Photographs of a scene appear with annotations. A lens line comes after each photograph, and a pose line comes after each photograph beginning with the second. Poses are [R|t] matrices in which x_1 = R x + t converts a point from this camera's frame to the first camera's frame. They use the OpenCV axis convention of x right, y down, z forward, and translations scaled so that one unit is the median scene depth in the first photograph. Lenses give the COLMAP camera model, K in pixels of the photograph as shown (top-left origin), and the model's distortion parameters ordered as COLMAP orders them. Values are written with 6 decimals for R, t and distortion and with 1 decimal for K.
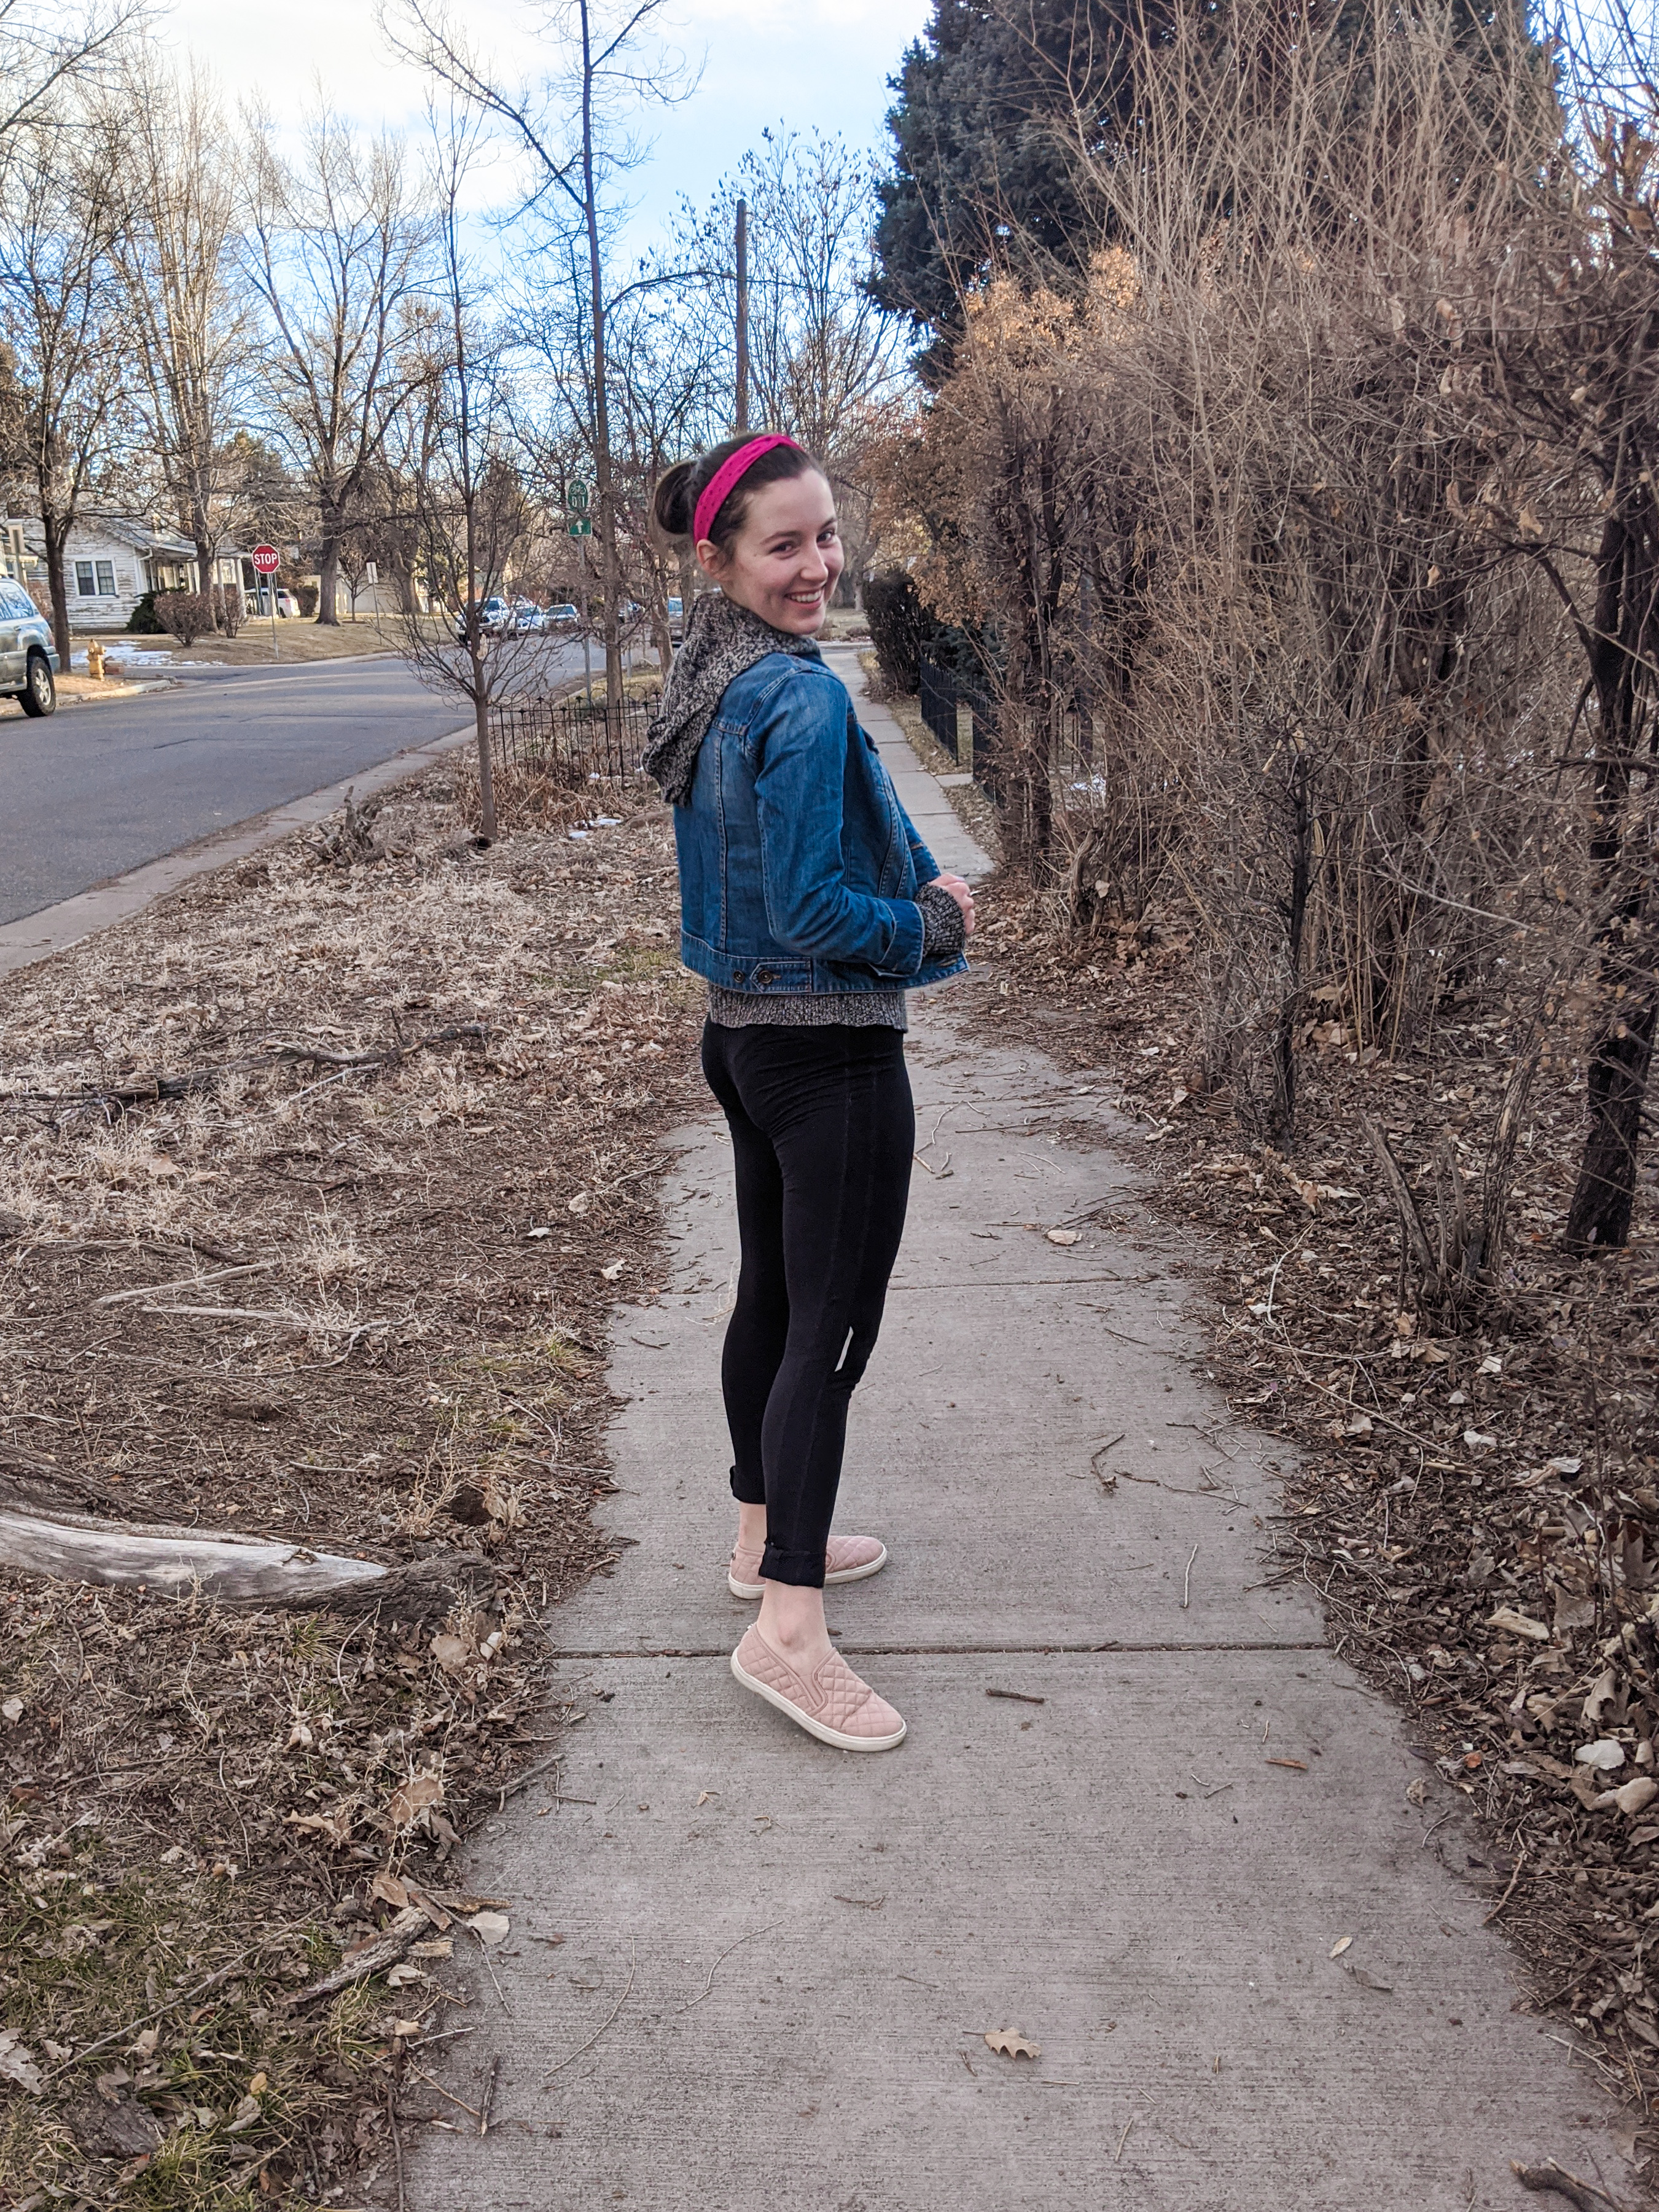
lens RADIAL K [[2118.1, 0, 774.9], [0, 2118.1, 1187.4], [0, 0, 1]] dist [0.015514, 0.010356]
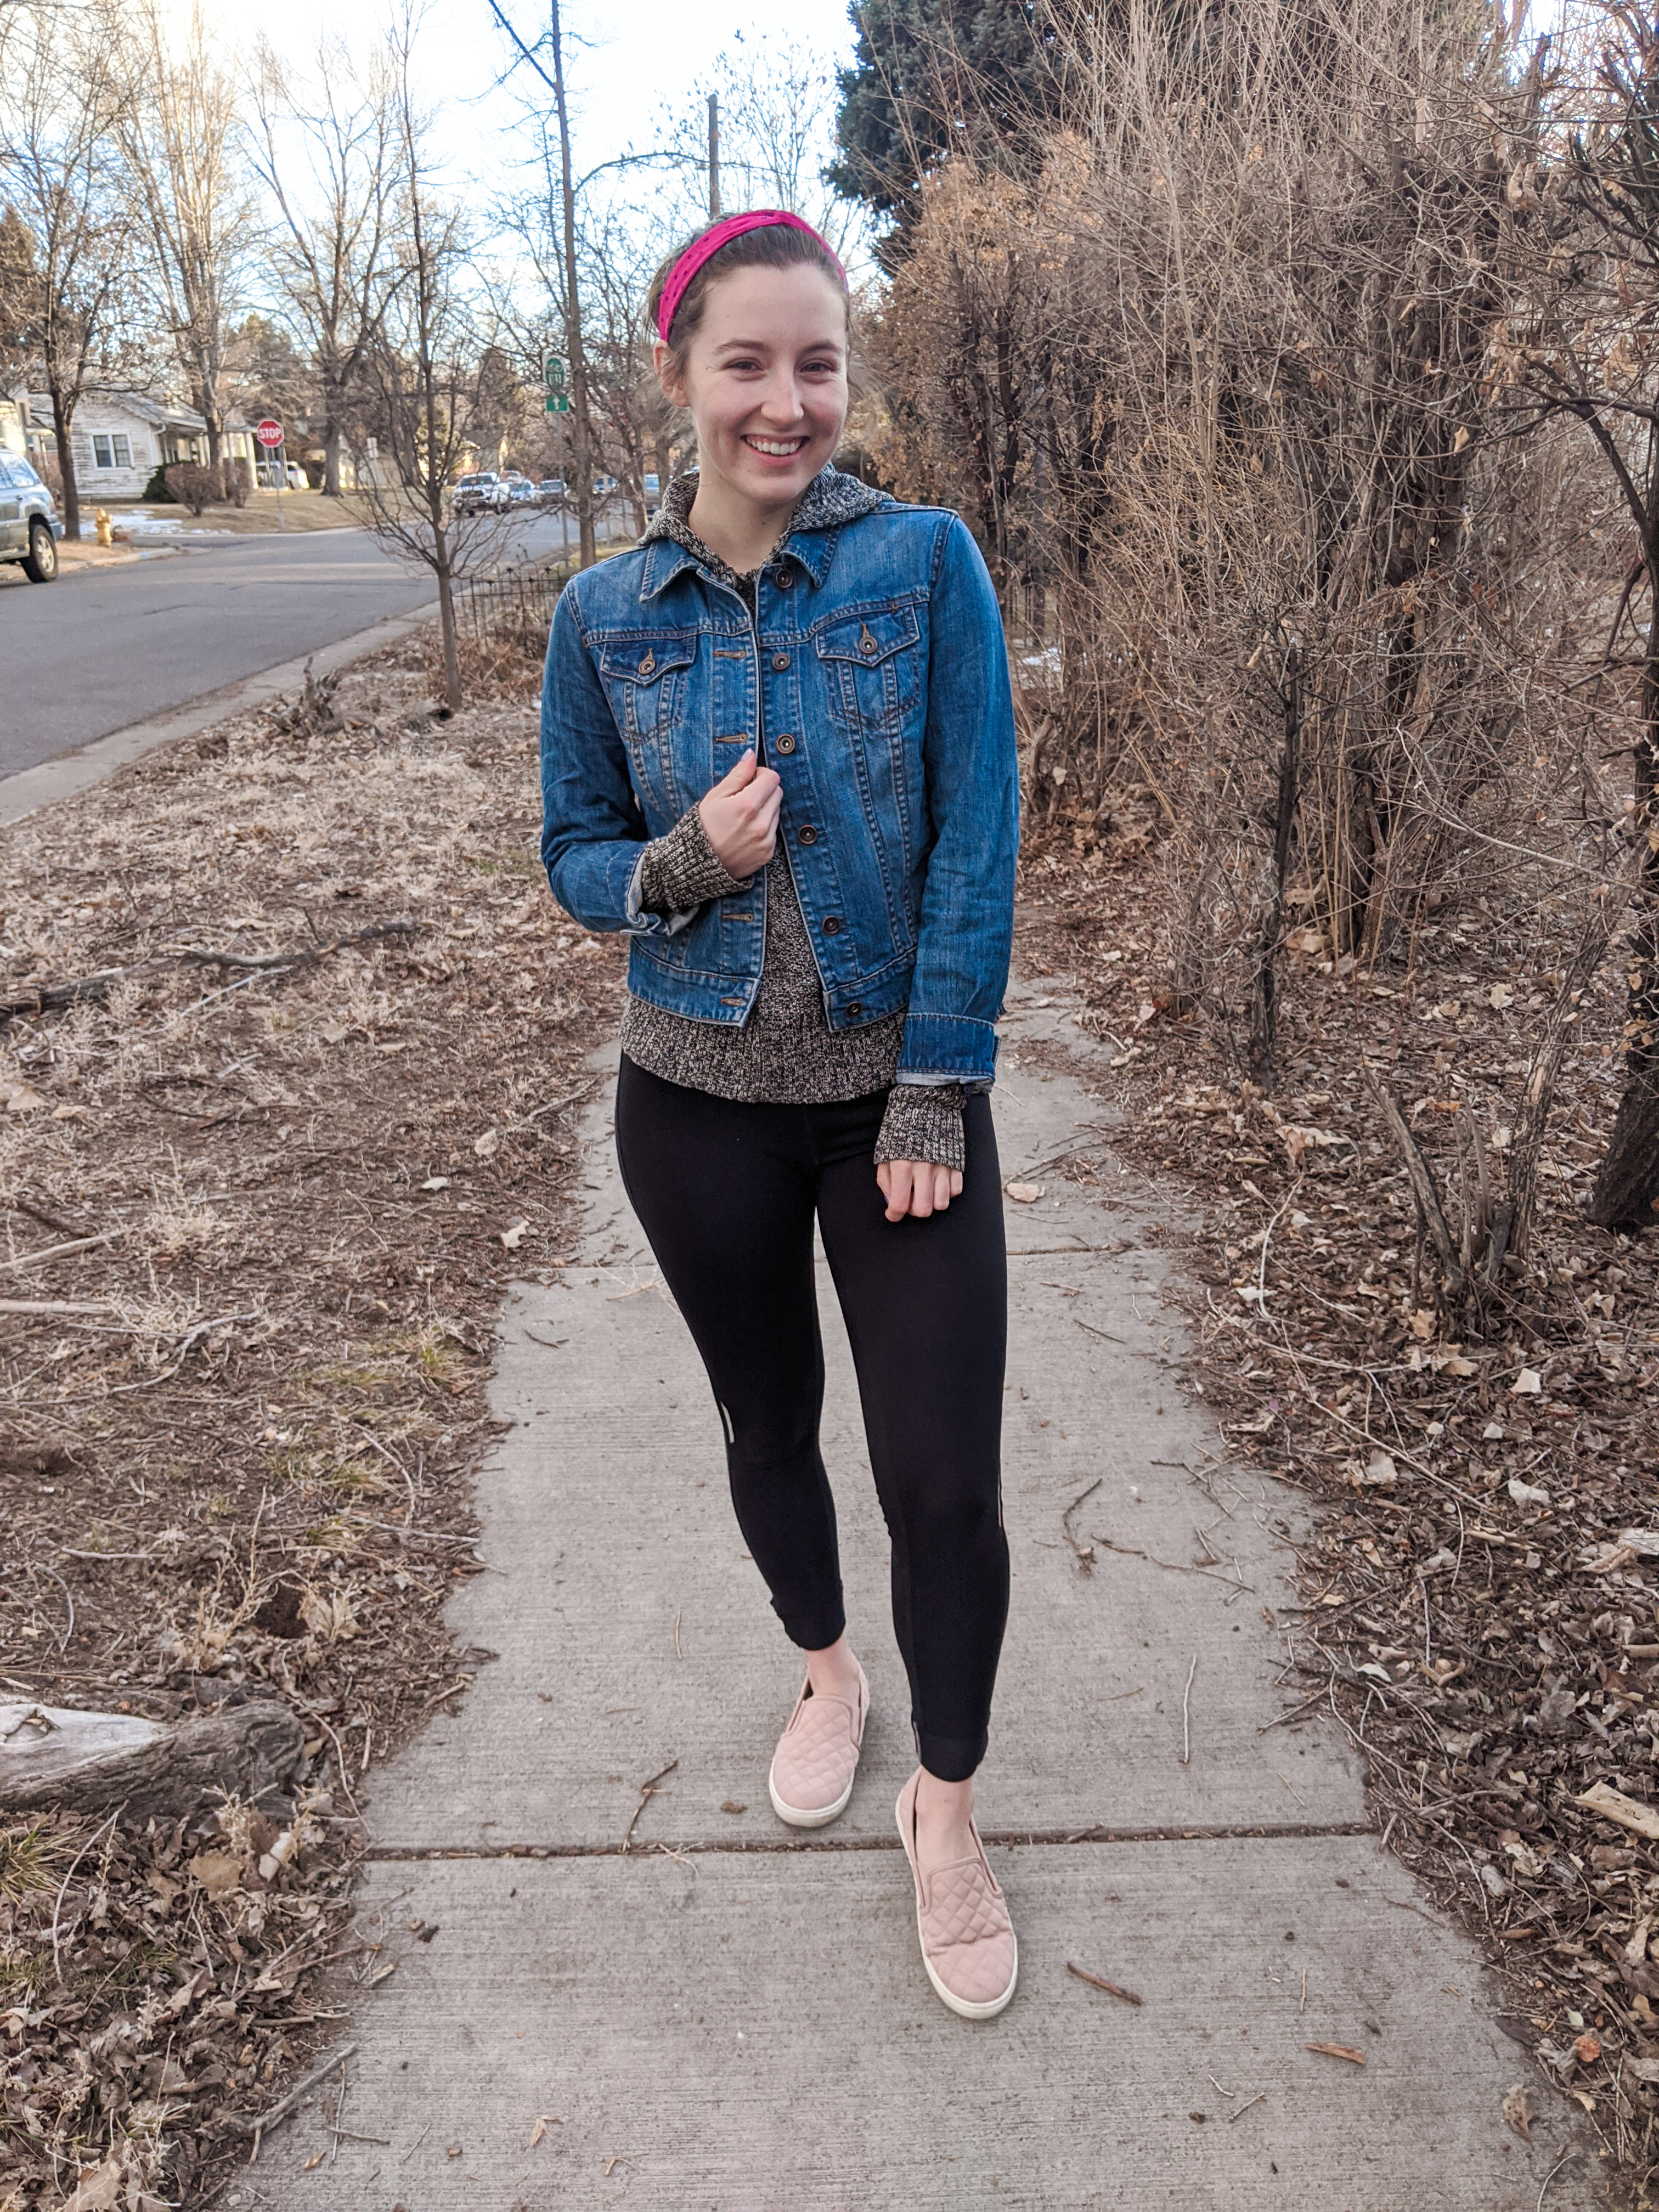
lens RADIAL K [[1882.7, 0, 829.5], [0, 1882.7, 1106.0], [0, 0, 1]] dist [-0.000435, 0.013534]
pose [[0.999207, -0.002470, 0.039728, 0.014504], [0.000436, 0.998692, 0.051134, -0.033552], [-0.039802, -0.051076, 0.997901, 0.135223]]
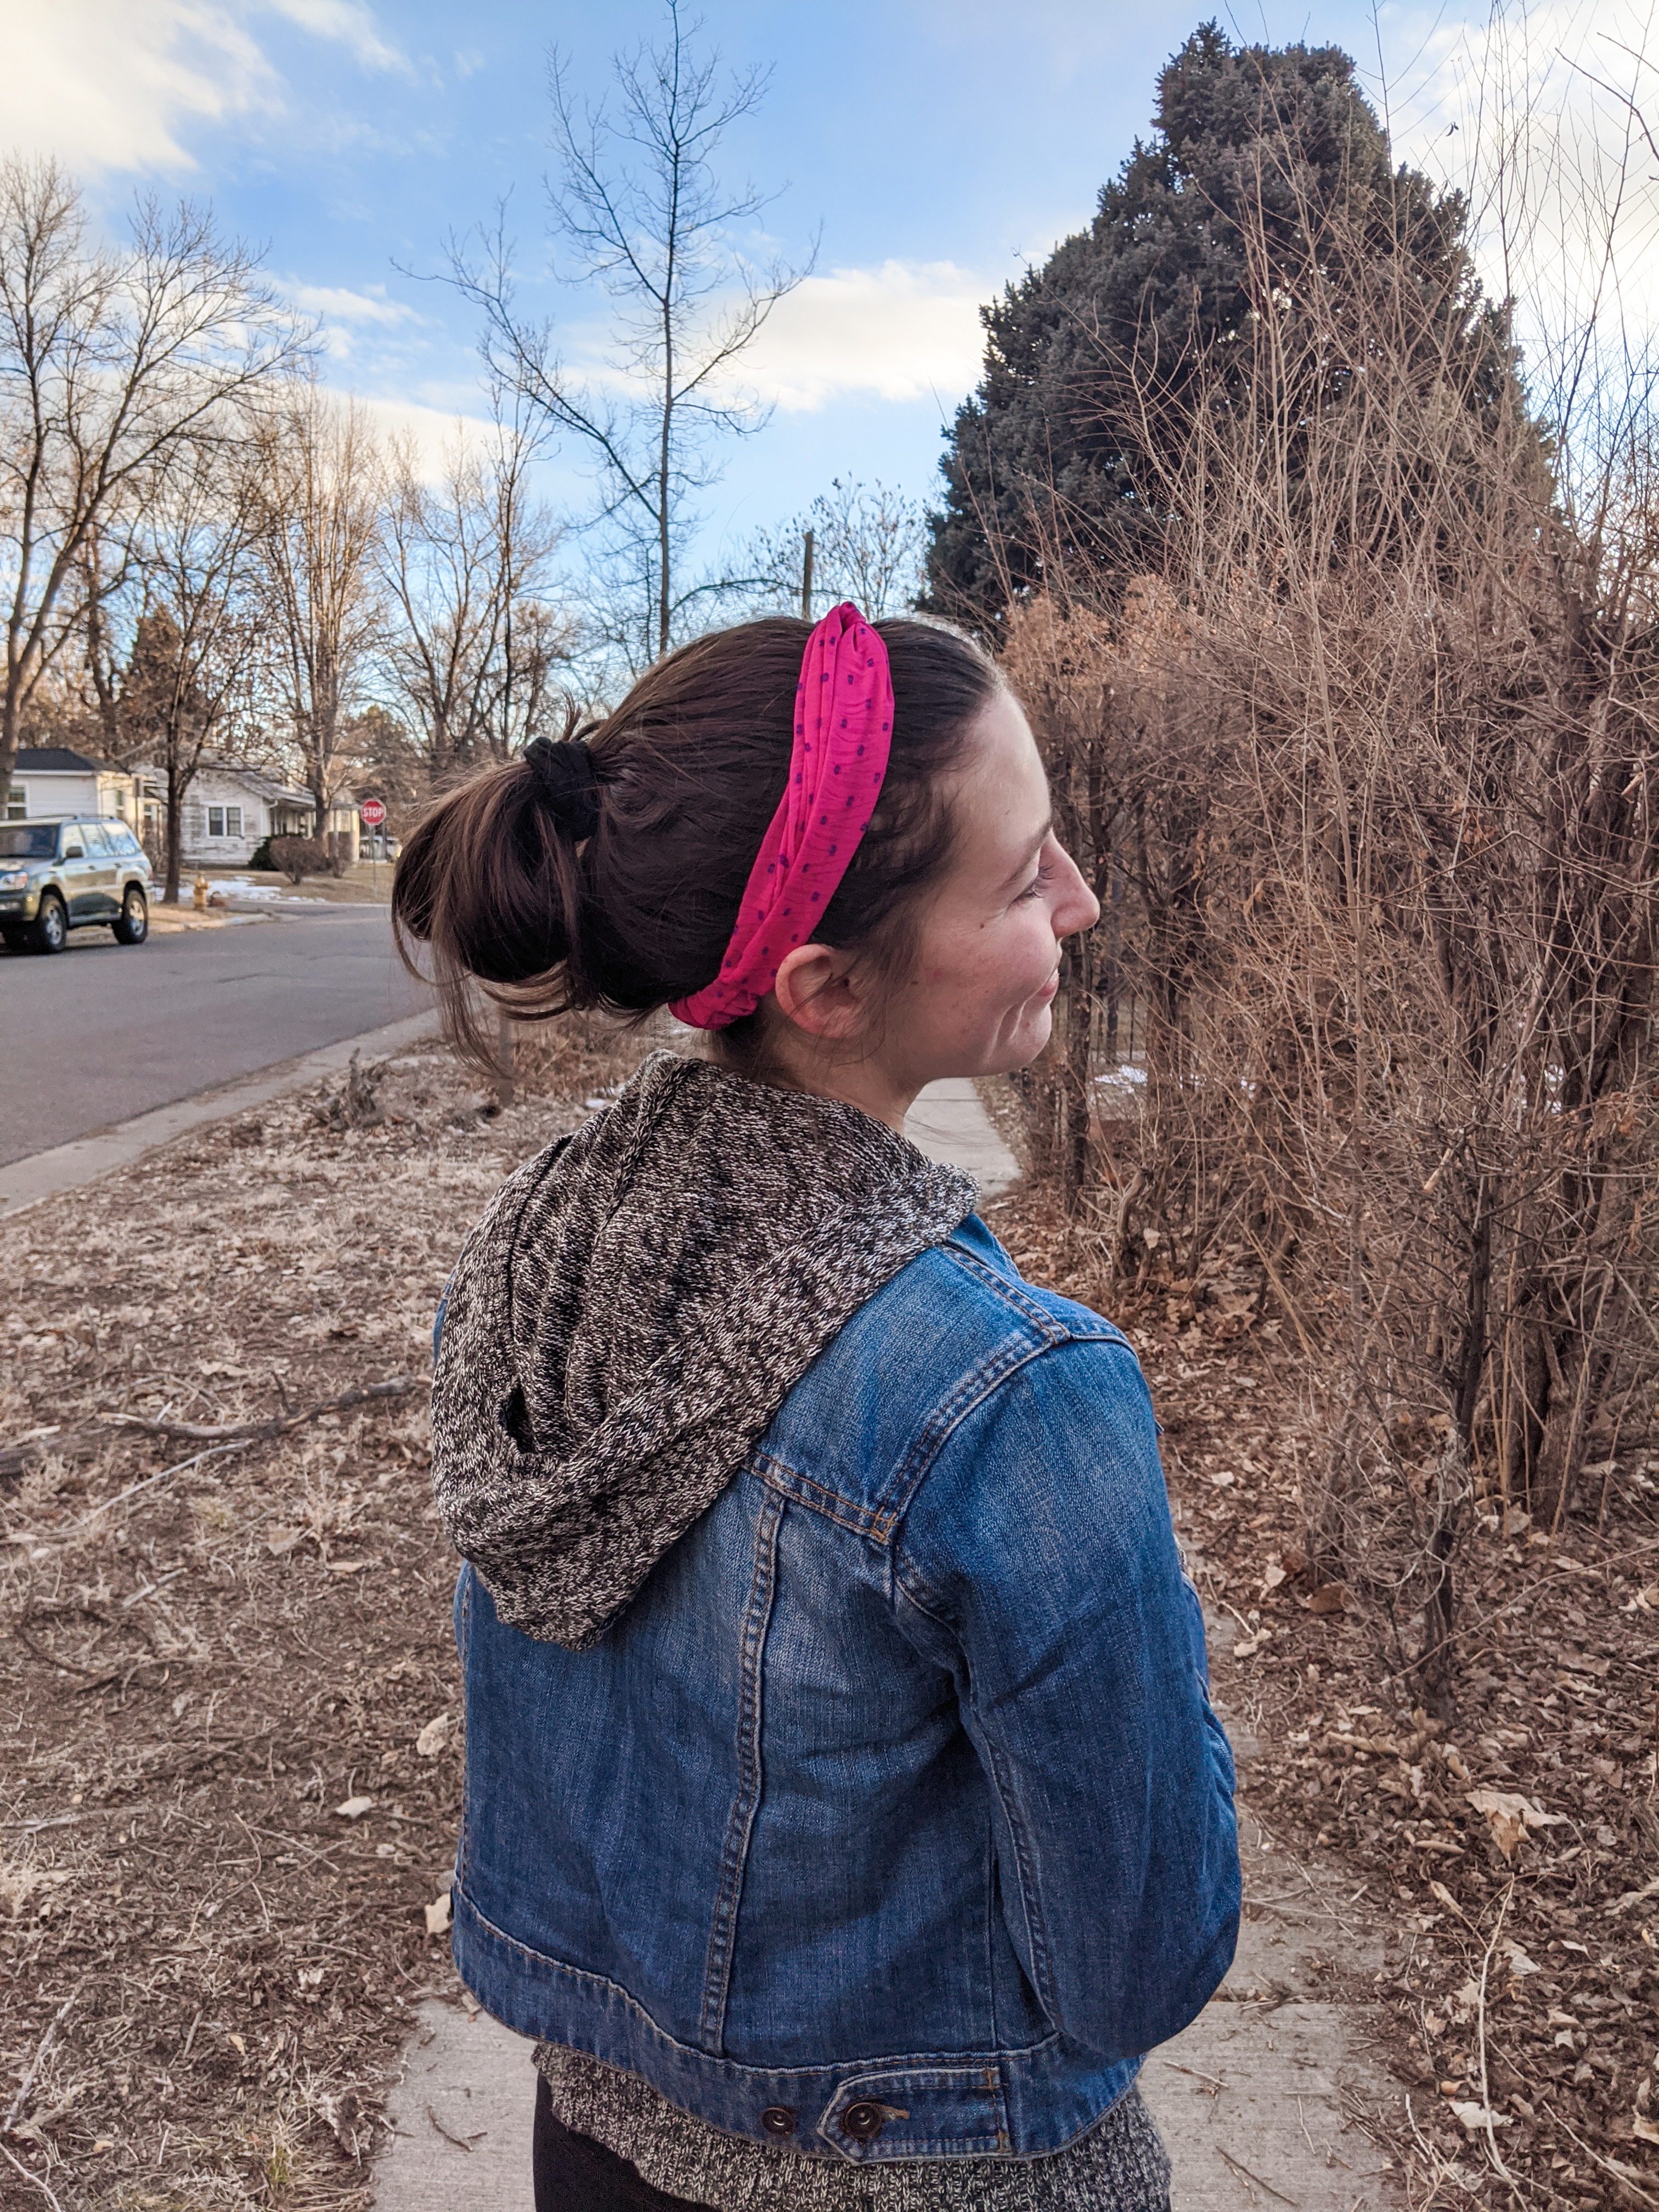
lens RADIAL K [[1862.2, 0, 830.1], [0, 1862.2, 1067.0], [0, 0, 1]] dist [-0.007064, 0.032744]
pose [[0.998696, 0.050761, 0.005353, 0.016189], [-0.049224, 0.985553, -0.162056, -0.080270], [-0.013502, 0.161582, 0.986767, 0.243346]]
